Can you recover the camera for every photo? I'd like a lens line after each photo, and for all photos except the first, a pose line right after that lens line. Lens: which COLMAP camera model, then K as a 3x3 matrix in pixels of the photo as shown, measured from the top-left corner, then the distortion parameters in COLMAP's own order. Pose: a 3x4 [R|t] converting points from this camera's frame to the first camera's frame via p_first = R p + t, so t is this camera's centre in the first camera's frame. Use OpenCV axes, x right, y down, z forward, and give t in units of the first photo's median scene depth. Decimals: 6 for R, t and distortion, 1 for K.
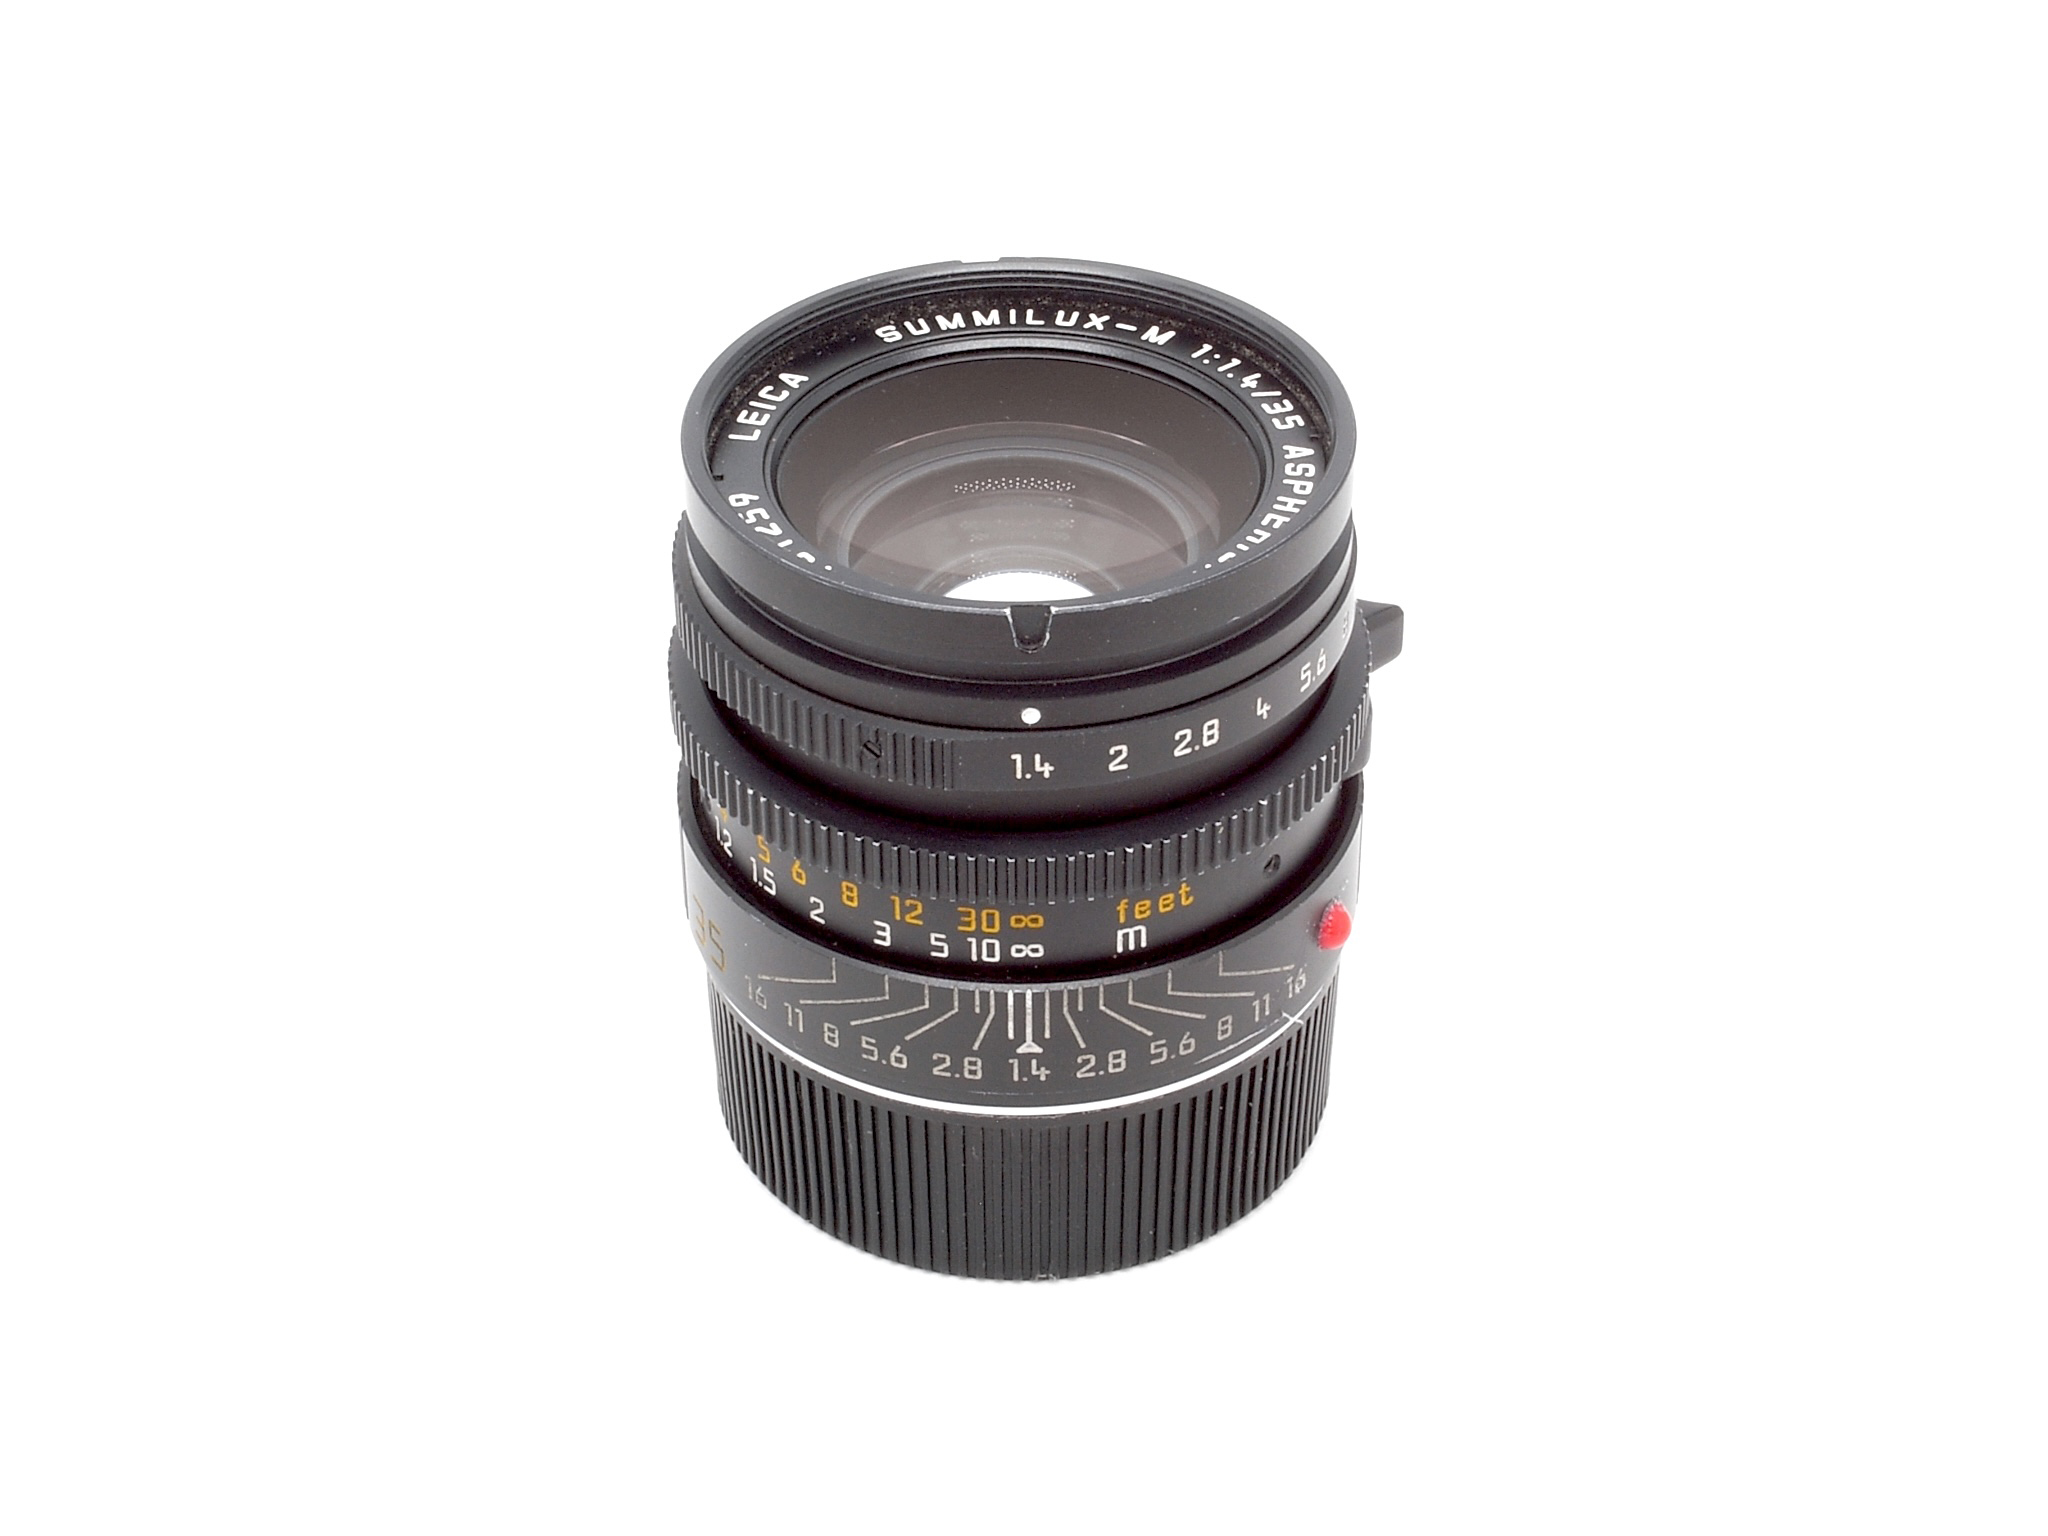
lens RADIAL K [[4304.7, 0, 1026.3], [0, 4304.7, 769.2], [0, 0, 1]] dist [0.155679, 0.000000]
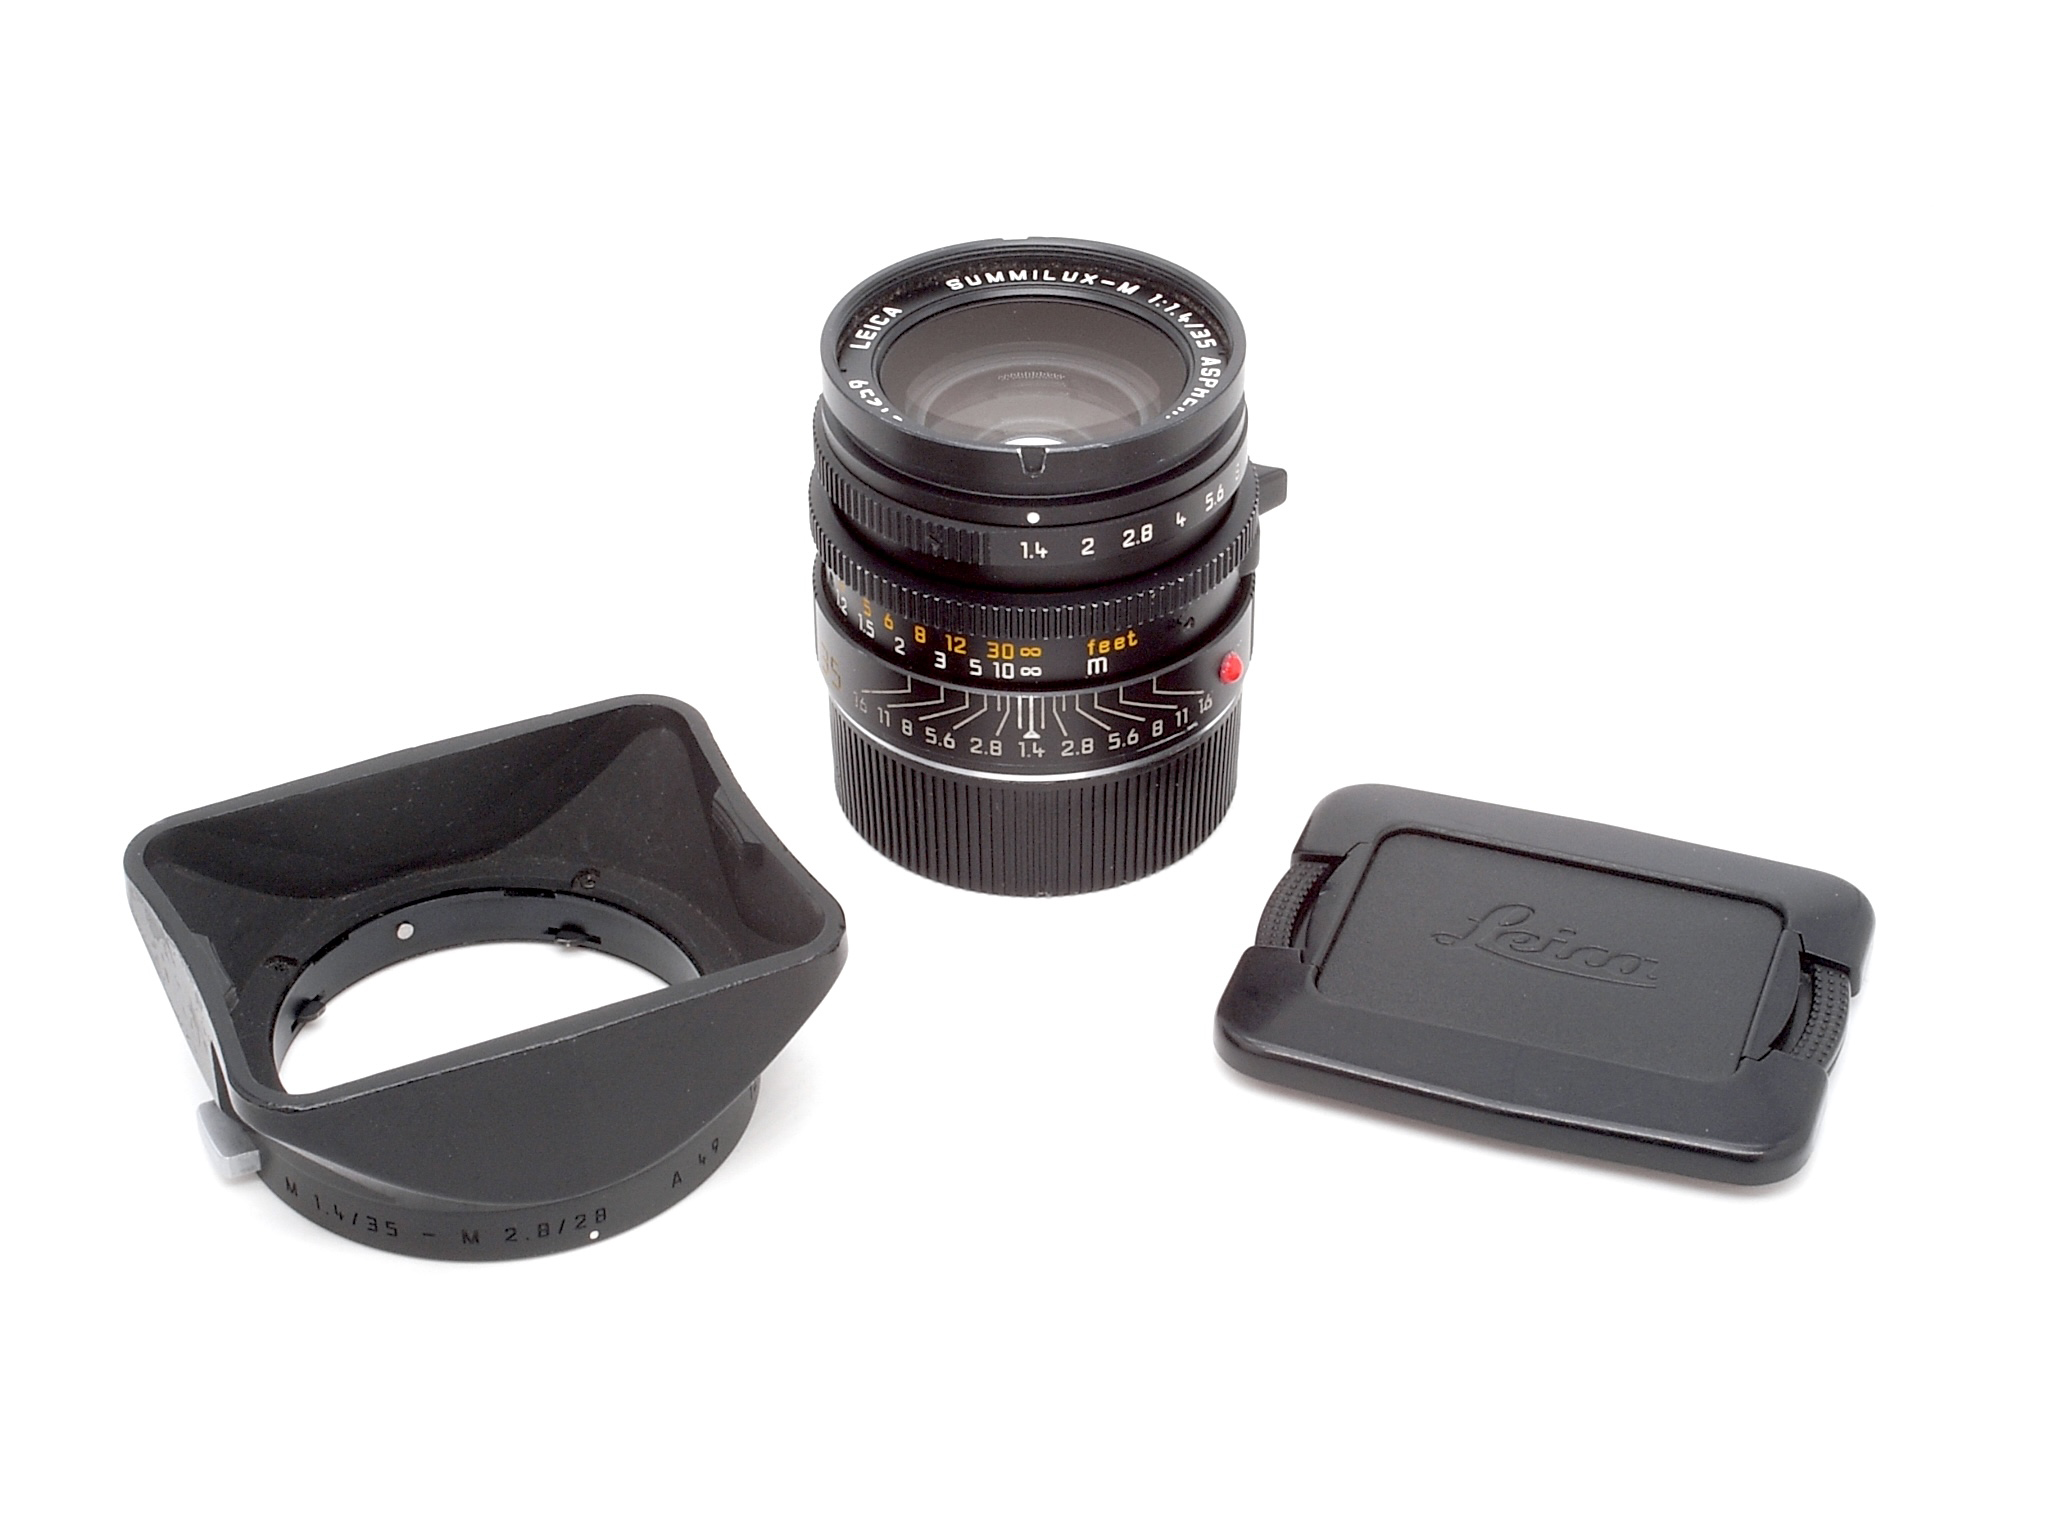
lens RADIAL K [[4304.7, 0, 1018.3], [0, 4304.7, 768.7], [0, 0, 1]] dist [0.155679, 0.000000]
pose [[0.999323, 0.021281, -0.030022, 0.042718], [-0.021481, 0.999749, -0.006367, 0.085714], [0.029879, 0.007007, 0.999529, -0.569609]]
